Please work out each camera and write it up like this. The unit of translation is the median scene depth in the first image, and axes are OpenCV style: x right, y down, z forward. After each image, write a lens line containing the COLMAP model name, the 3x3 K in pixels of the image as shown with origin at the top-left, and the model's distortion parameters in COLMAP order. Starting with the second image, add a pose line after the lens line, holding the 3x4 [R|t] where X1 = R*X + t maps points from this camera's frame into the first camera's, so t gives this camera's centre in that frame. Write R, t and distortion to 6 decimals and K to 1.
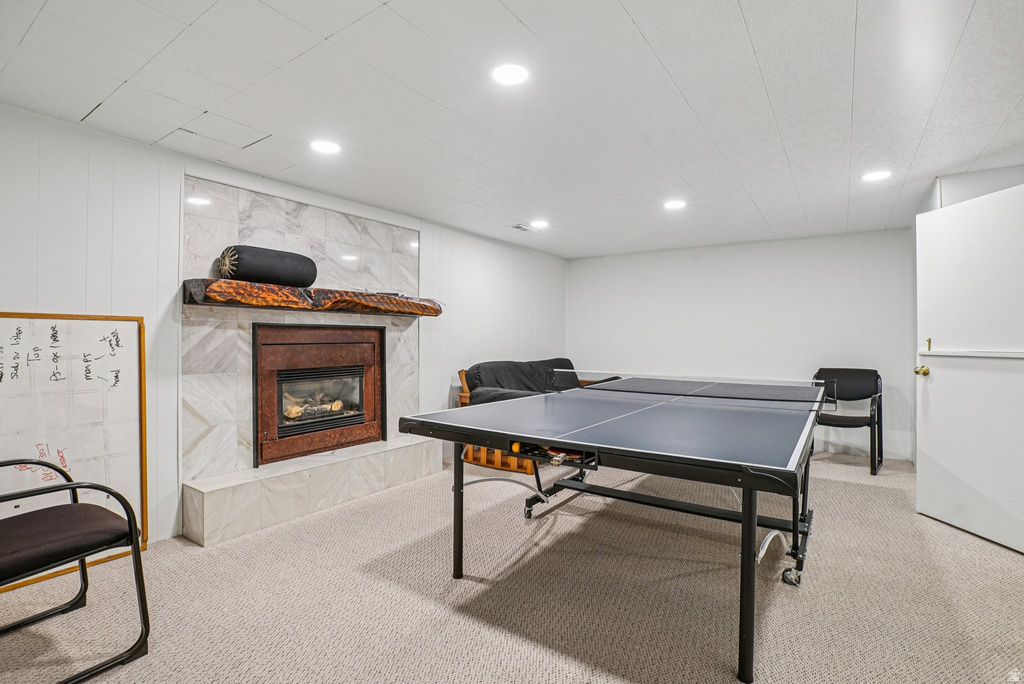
lens RADIAL K [[482.2, 0, 520.2], [0, 482.2, 342.8], [0, 0, 1]] dist [-0.024218, 0.001458]
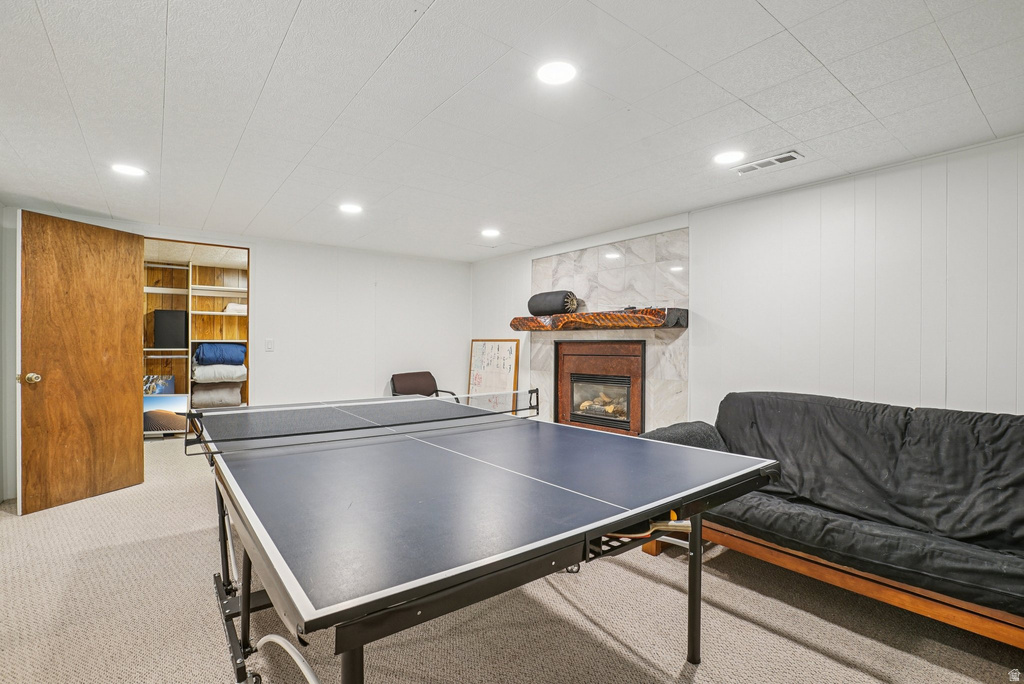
lens RADIAL K [[482.2, 0, 517.6], [0, 482.2, 342.3], [0, 0, 1]] dist [-0.024218, 0.001458]
pose [[-0.292181, -0.004539, -0.956352, 0.799564], [-0.009393, 0.999954, -0.001876, -0.026404], [0.956317, 0.008435, -0.292211, 1.113324]]
